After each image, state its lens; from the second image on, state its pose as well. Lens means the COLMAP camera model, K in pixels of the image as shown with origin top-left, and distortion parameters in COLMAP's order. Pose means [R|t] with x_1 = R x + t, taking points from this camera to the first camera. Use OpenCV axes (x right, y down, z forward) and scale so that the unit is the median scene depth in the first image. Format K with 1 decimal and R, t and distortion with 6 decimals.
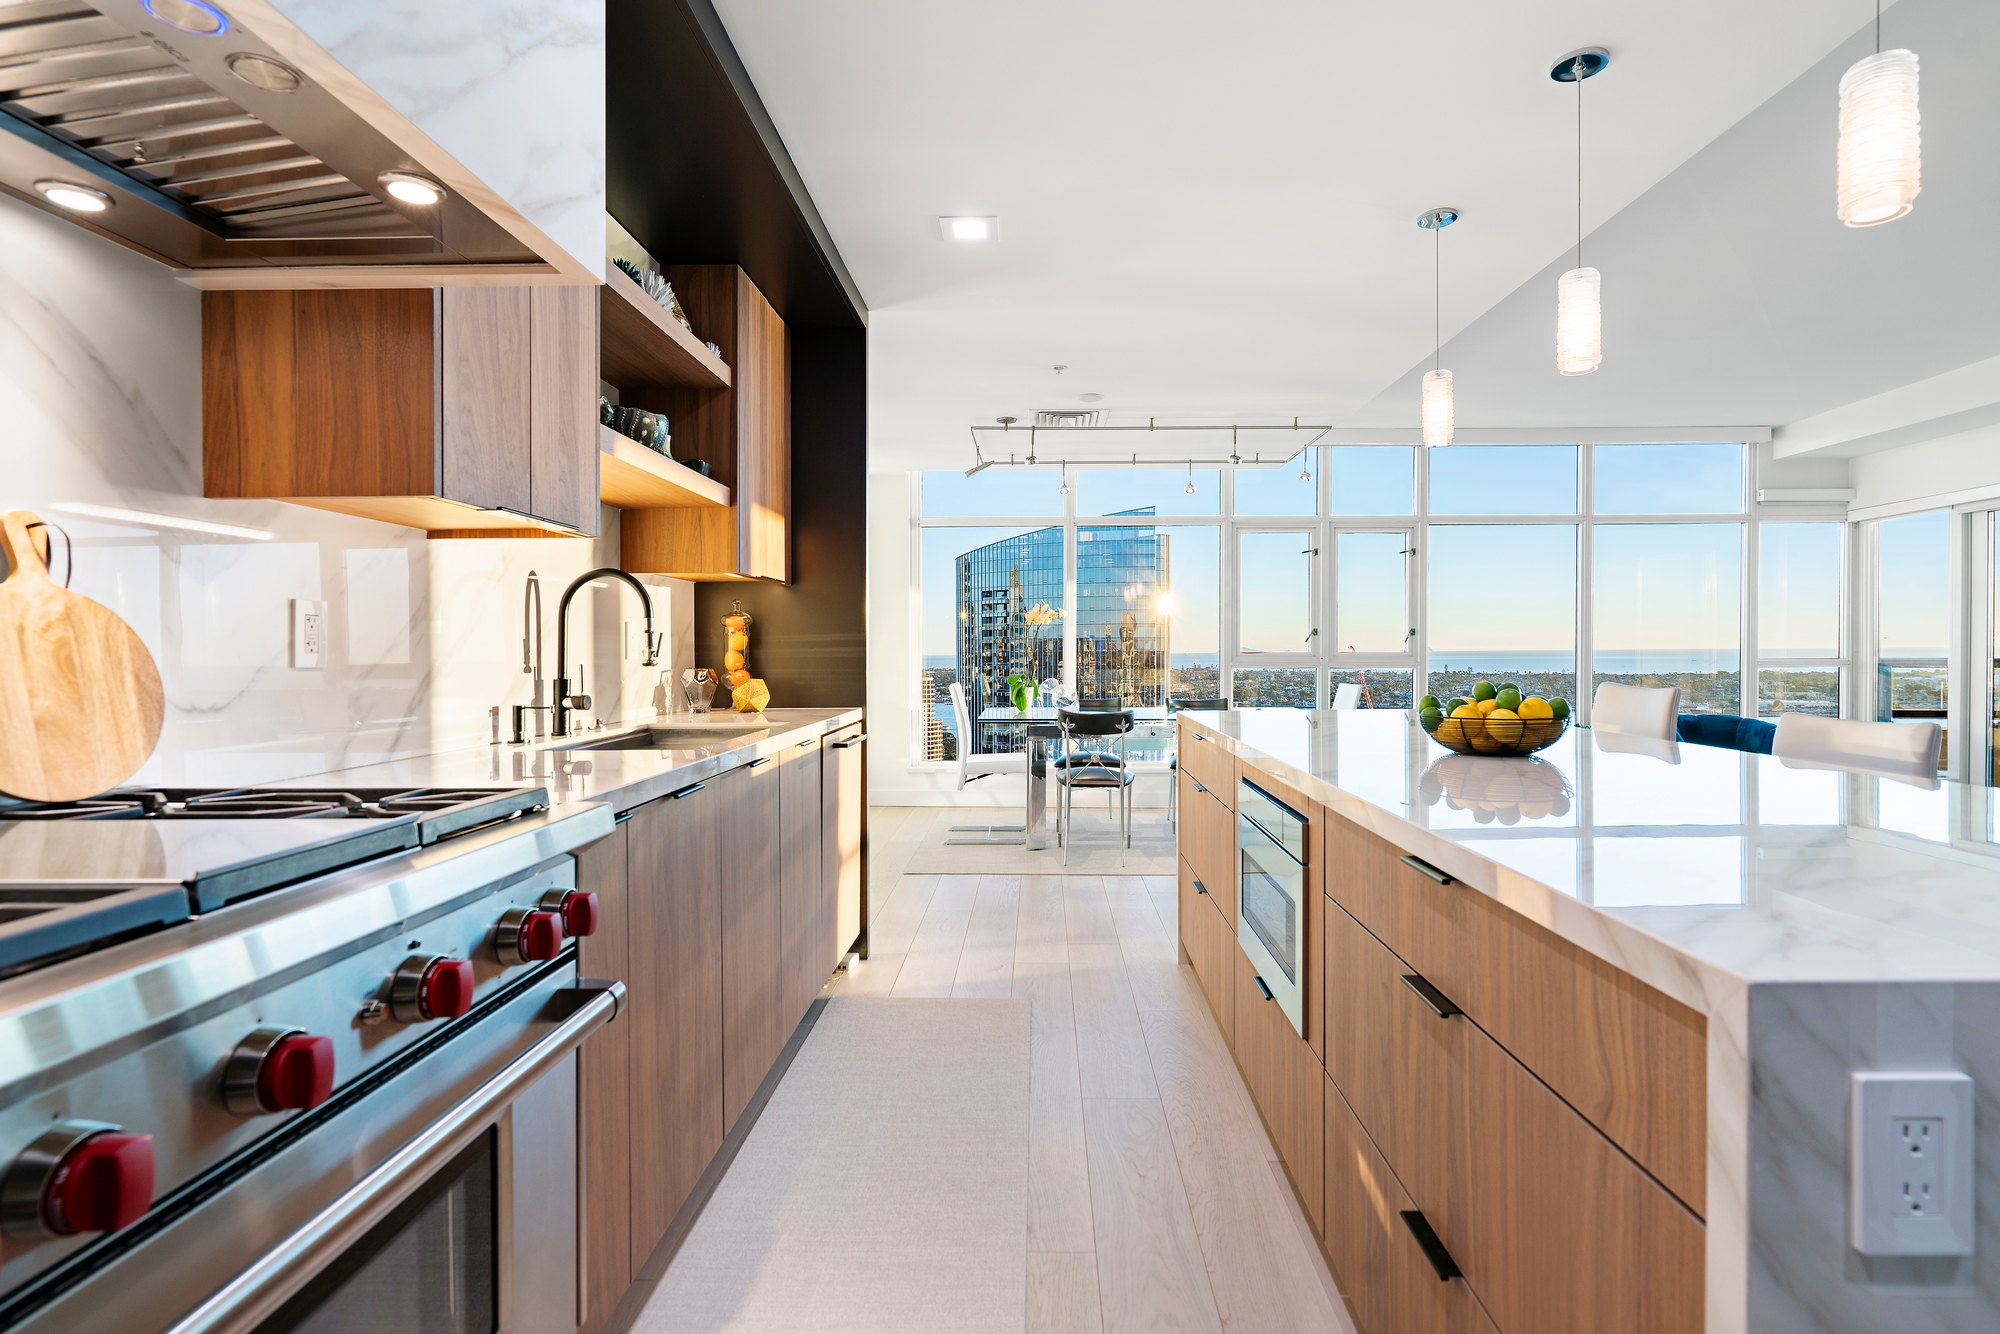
lens RADIAL K [[972.5, 0, 1001.1], [0, 972.5, 598.5], [0, 0, 1]] dist [-0.050860, 0.000039]
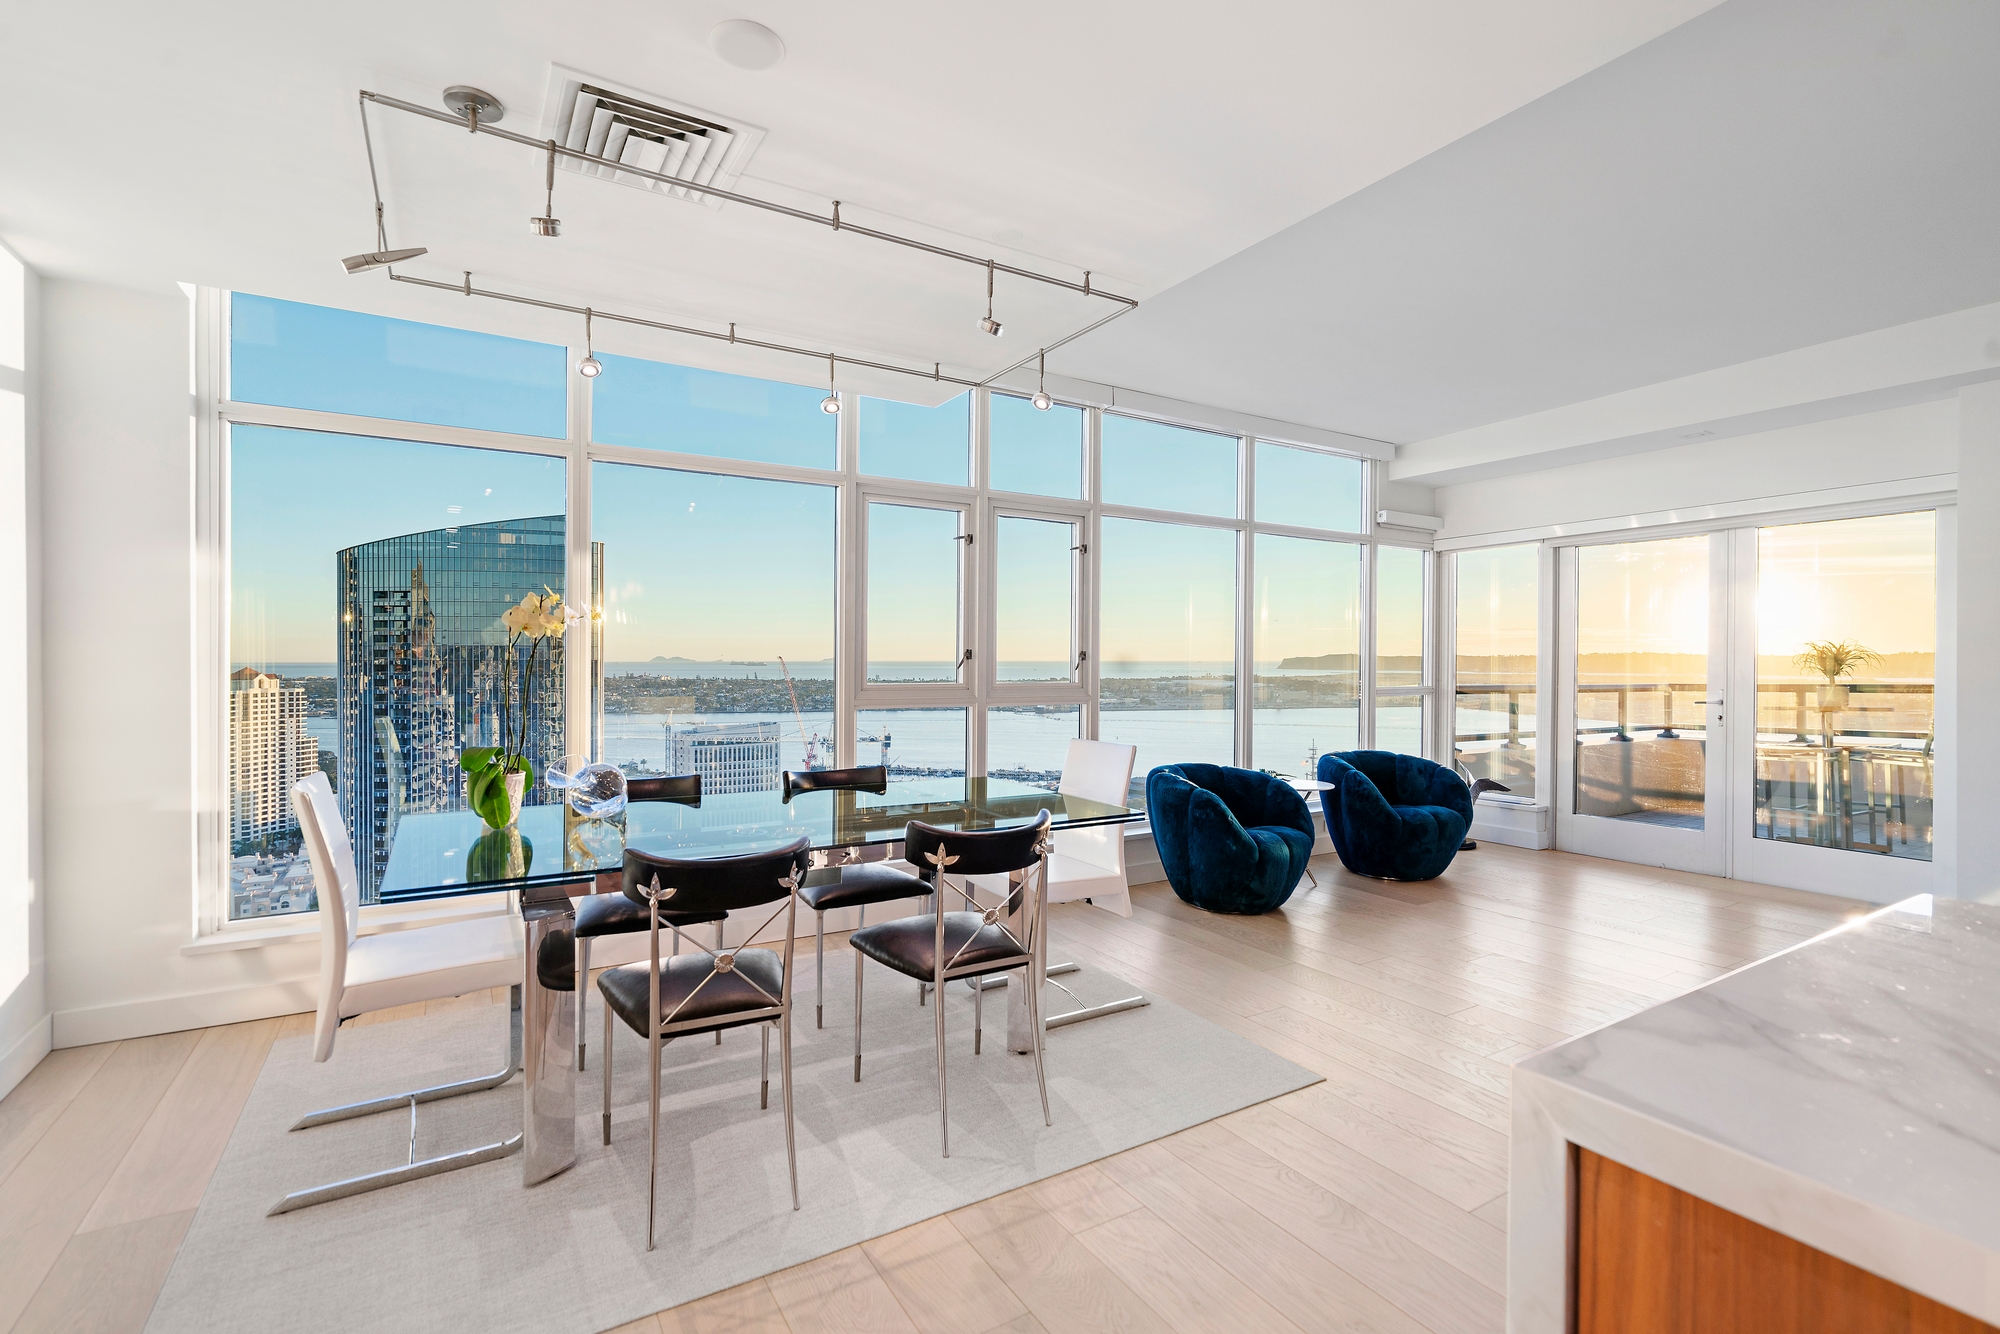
lens RADIAL K [[886.7, 0, 1000.4], [0, 886.7, 658.9], [0, 0, 1]] dist [-0.000647, 0.000305]
pose [[0.827487, 0.005255, 0.561461, -0.014182], [-0.034875, 0.998506, 0.042054, 0.010414], [-0.560401, -0.054380, 0.826434, 0.461321]]
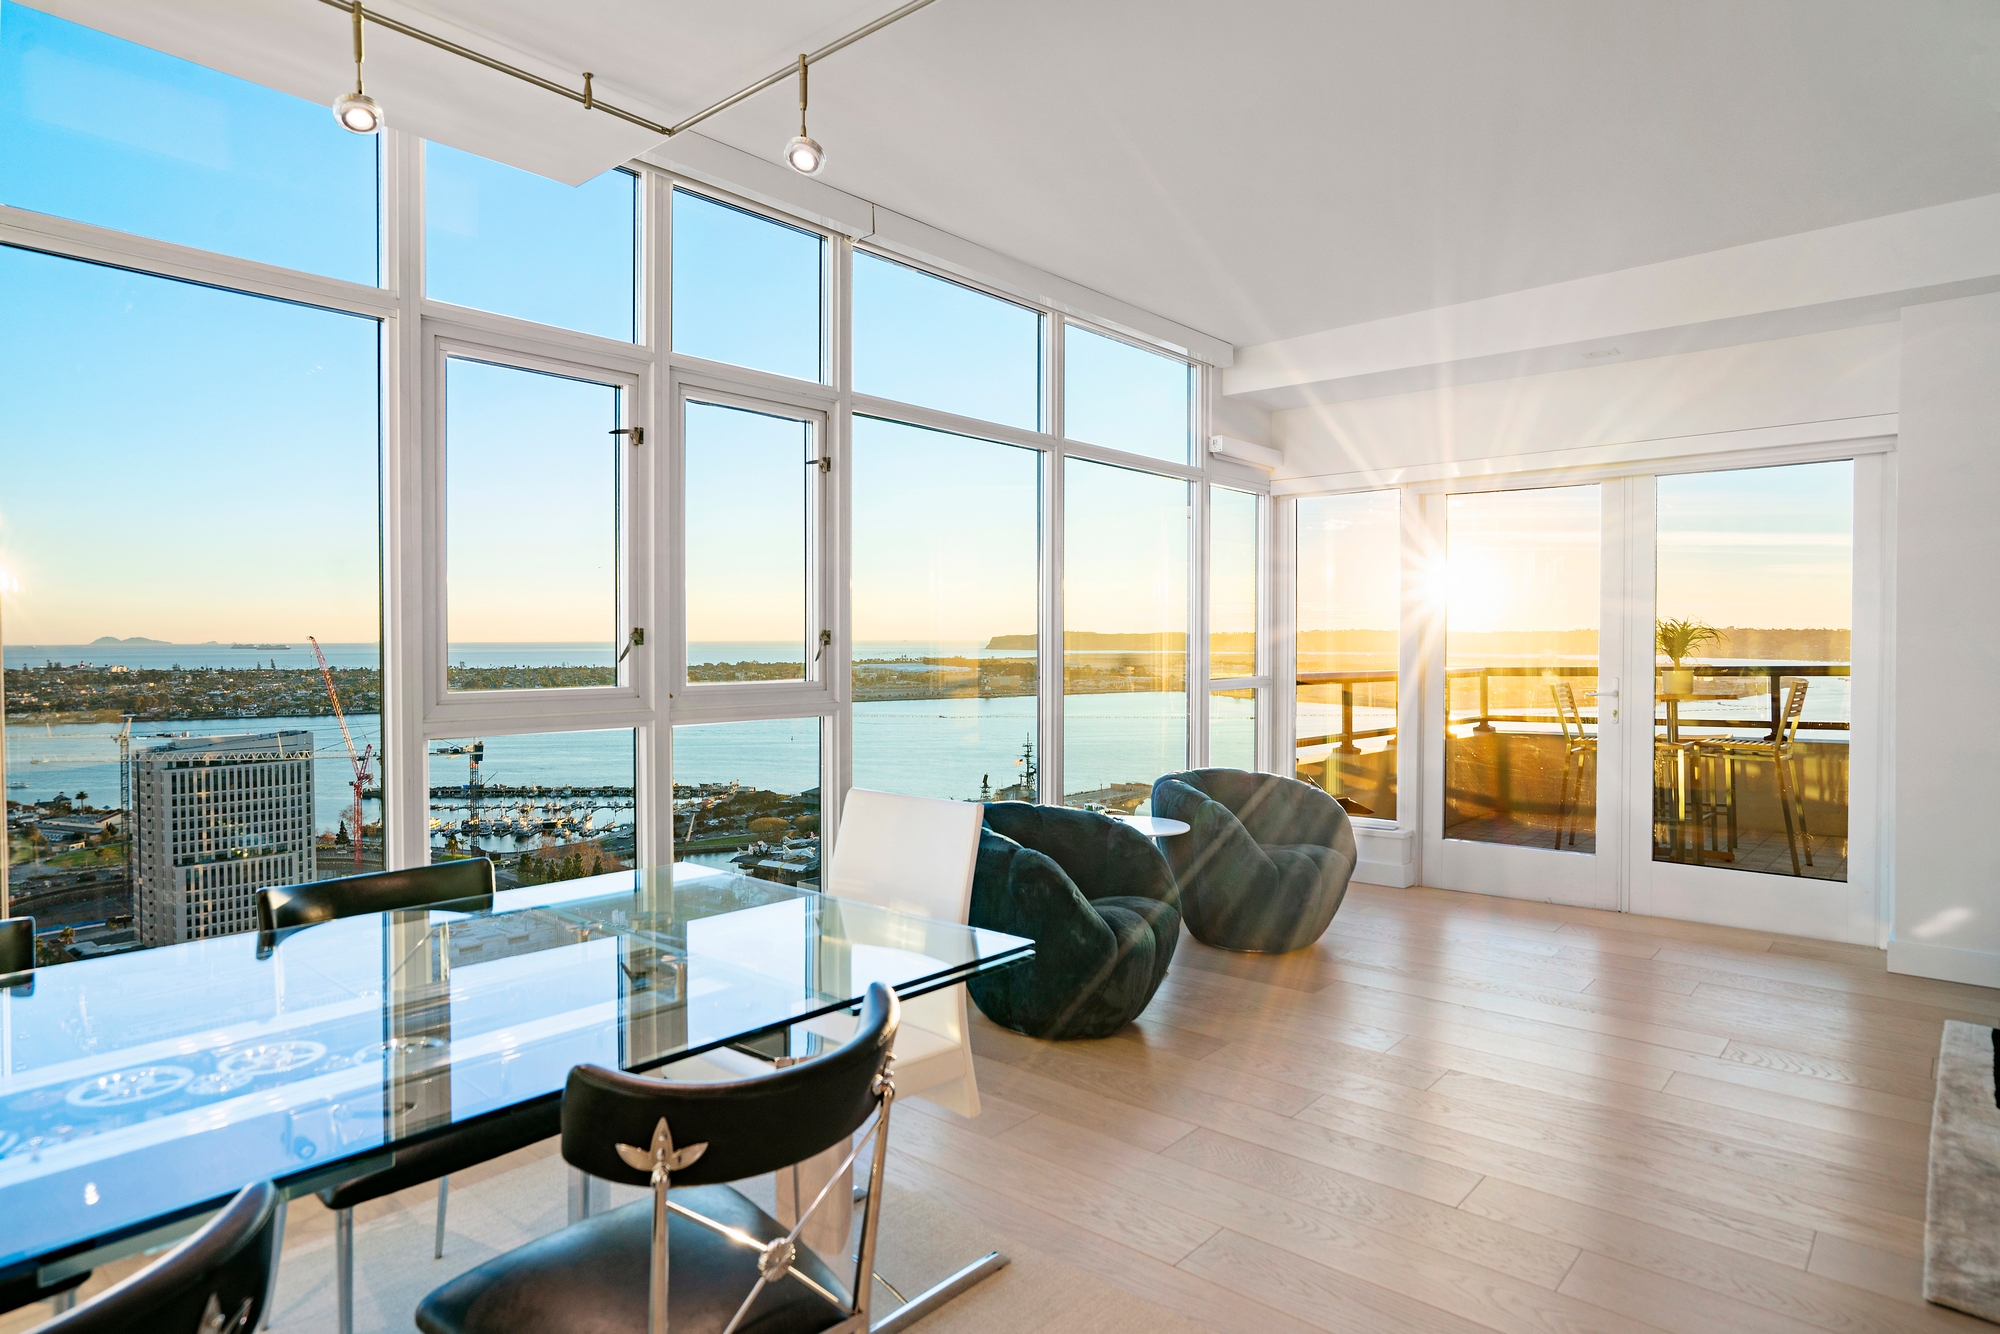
lens RADIAL K [[1131.0, 0, 975.9], [0, 1131.0, 665.2], [0, 0, 1]] dist [-0.040582, 0.041655]
pose [[0.631365, -0.016266, 0.775315, 0.050799], [-0.041856, 0.997608, 0.055014, 0.015029], [-0.774356, -0.067185, 0.629174, 0.597552]]
